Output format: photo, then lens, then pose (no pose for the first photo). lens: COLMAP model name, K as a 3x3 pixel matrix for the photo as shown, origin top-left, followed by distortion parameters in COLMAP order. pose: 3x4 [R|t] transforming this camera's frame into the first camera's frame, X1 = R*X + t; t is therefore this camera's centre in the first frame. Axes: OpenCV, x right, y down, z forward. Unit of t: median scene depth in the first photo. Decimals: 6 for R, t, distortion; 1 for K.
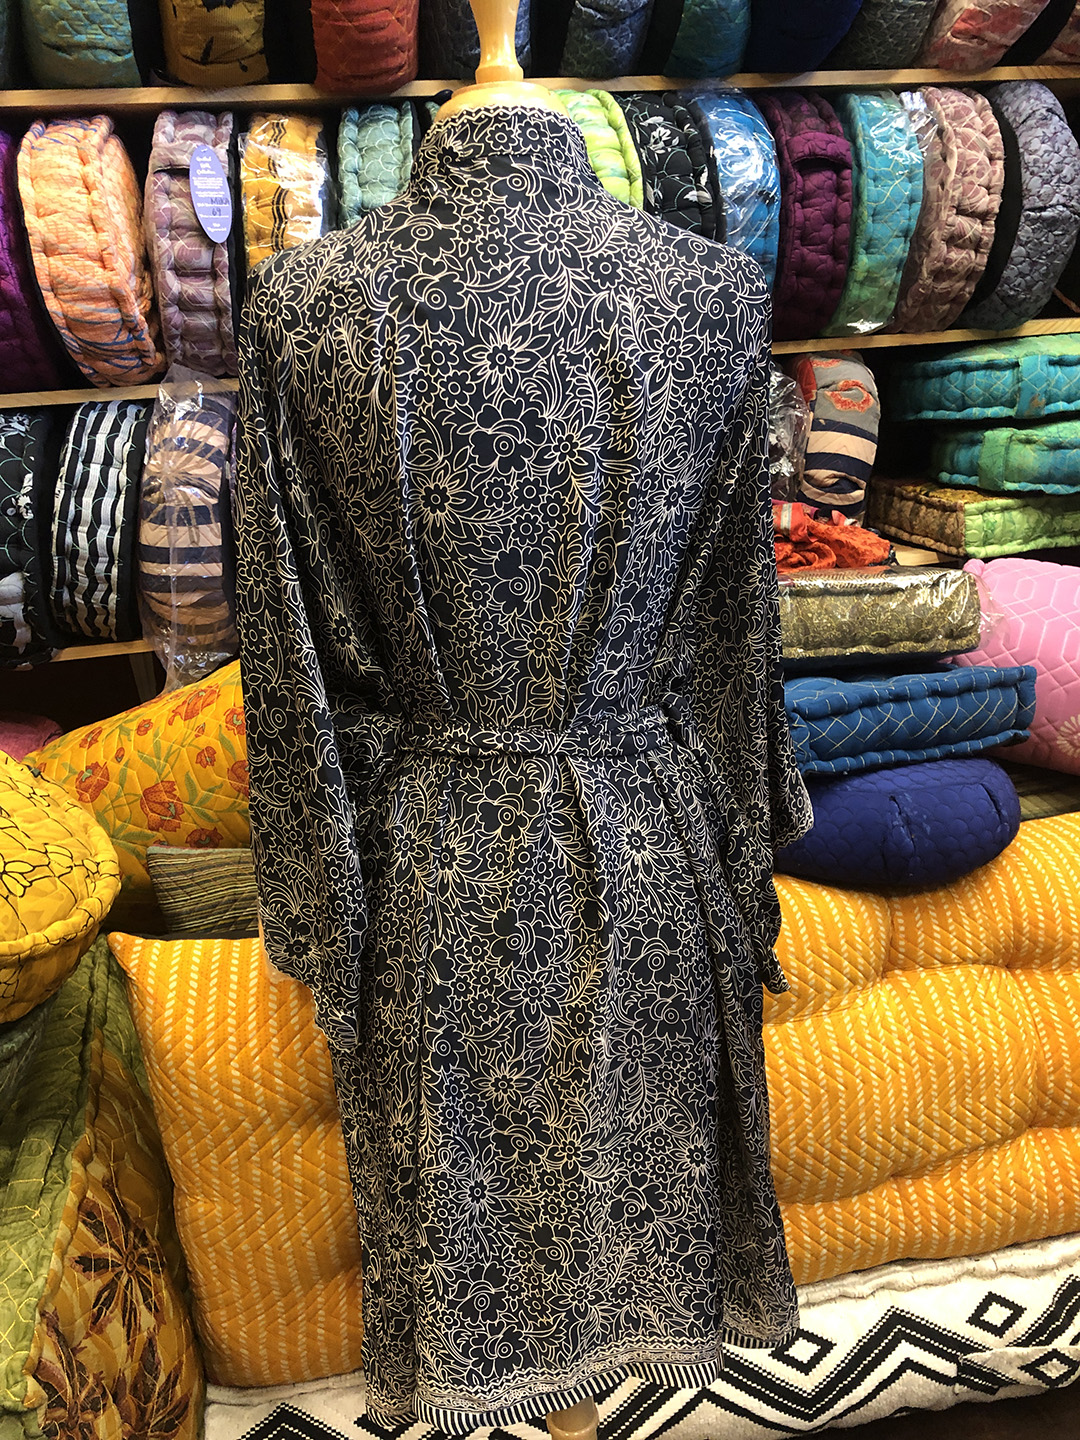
lens RADIAL K [[1314.1, 0, 530.1], [0, 1314.1, 716.6], [0, 0, 1]] dist [0.072607, 0.017758]
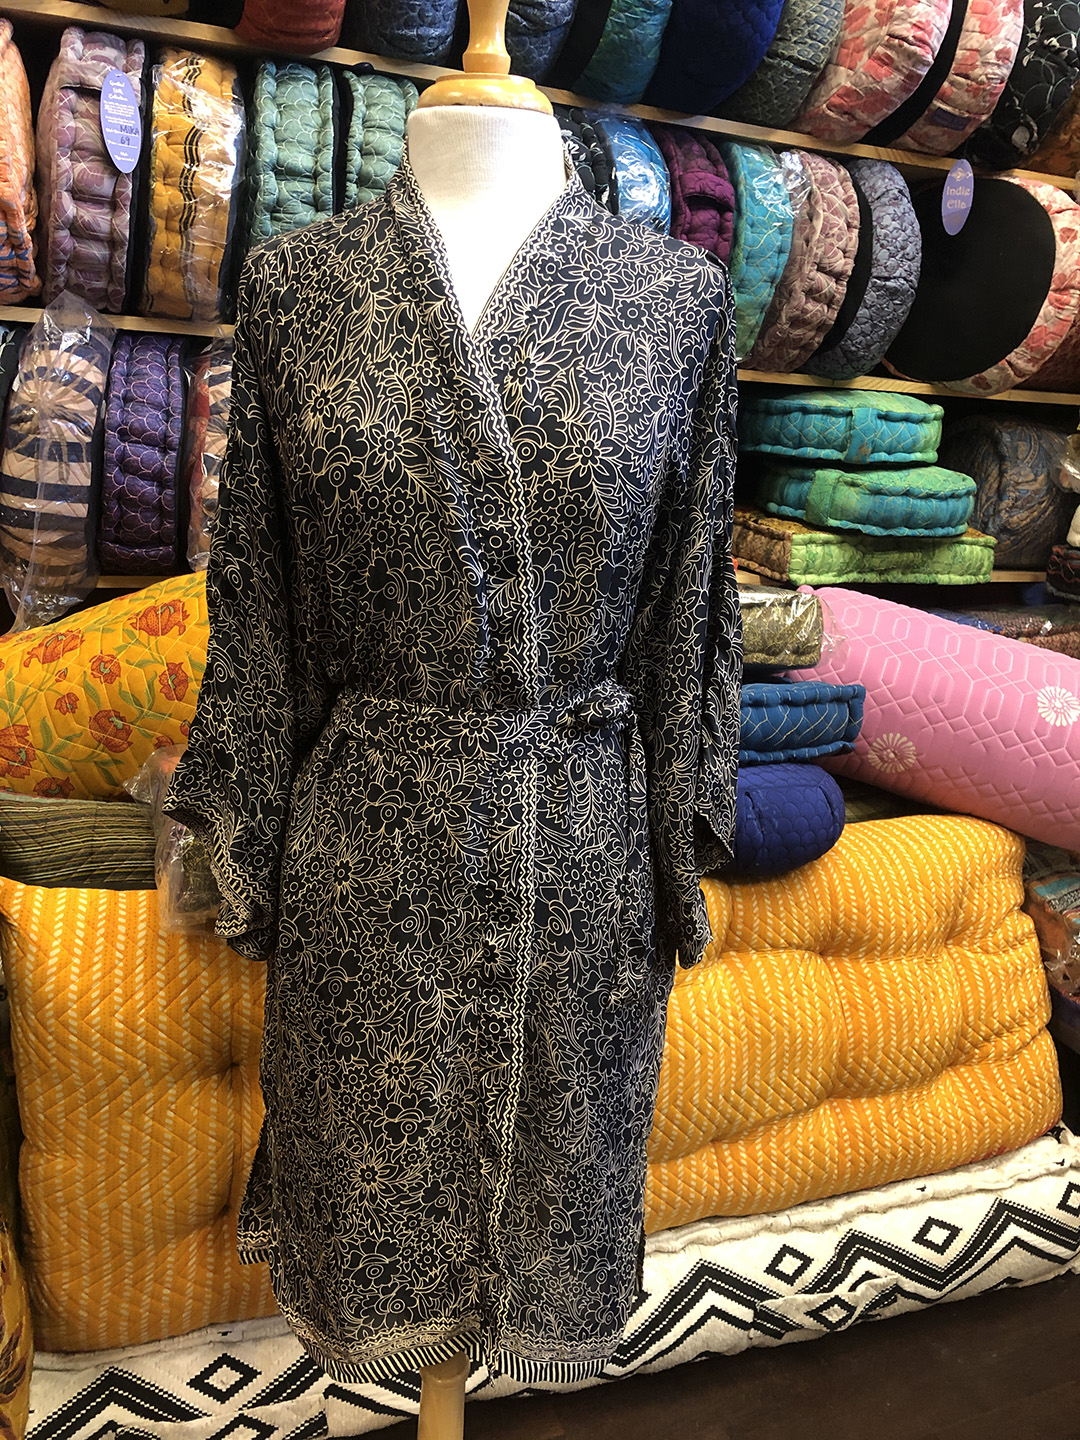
lens RADIAL K [[1314.1, 0, 530.1], [0, 1314.1, 716.6], [0, 0, 1]] dist [0.072607, 0.017758]
pose [[0.970862, 0.083794, 0.224511, -0.133382], [-0.084252, 0.996416, -0.007557, 0.019000], [-0.224339, -0.011579, 0.974442, -0.016074]]
